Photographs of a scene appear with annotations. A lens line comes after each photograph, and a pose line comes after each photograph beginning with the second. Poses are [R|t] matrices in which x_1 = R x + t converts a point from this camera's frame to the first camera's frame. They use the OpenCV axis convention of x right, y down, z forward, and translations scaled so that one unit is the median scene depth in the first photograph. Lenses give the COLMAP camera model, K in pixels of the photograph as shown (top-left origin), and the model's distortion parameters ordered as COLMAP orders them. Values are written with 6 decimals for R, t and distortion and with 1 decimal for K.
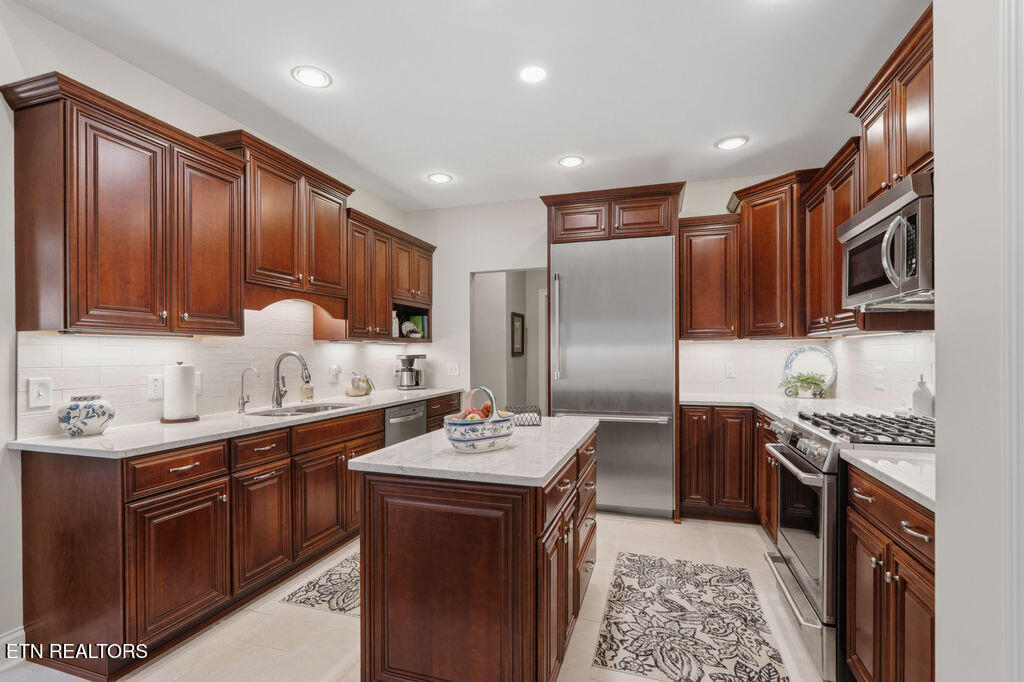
lens RADIAL K [[472.5, 0, 504.1], [0, 472.5, 353.3], [0, 0, 1]] dist [0.011824, -0.004757]
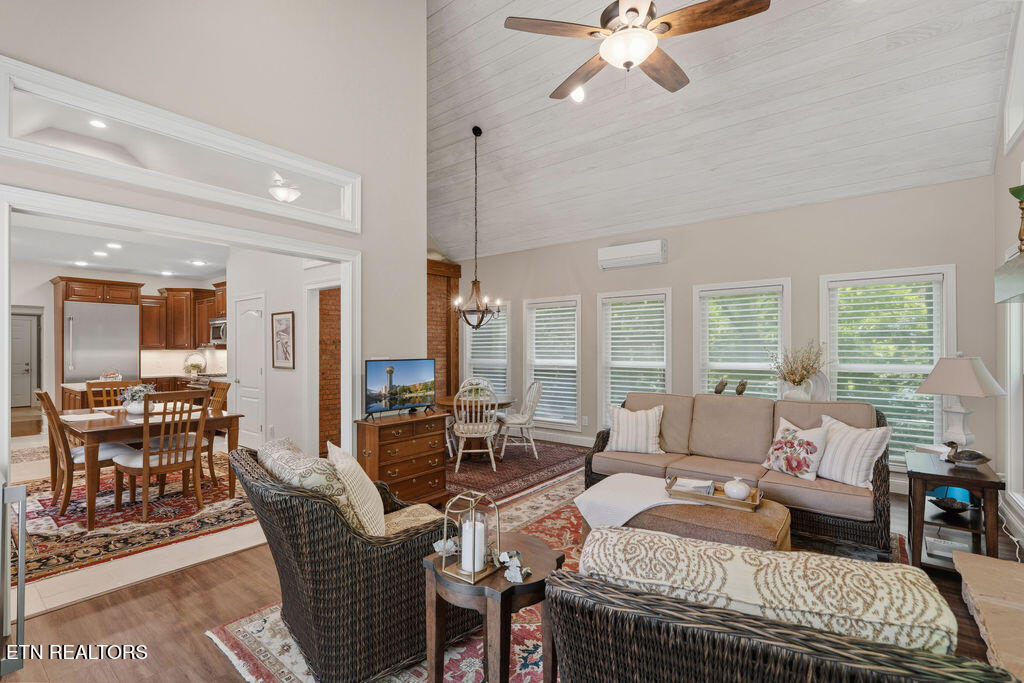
lens RADIAL K [[472.5, 0, 519.4], [0, 472.5, 342.4], [0, 0, 1]] dist [0.011824, -0.004757]
pose [[0.344141, 0.015649, 0.938788, -1.168917], [0.005813, 0.999806, -0.018798, -0.012379], [-0.938900, 0.011927, 0.343983, -1.531869]]
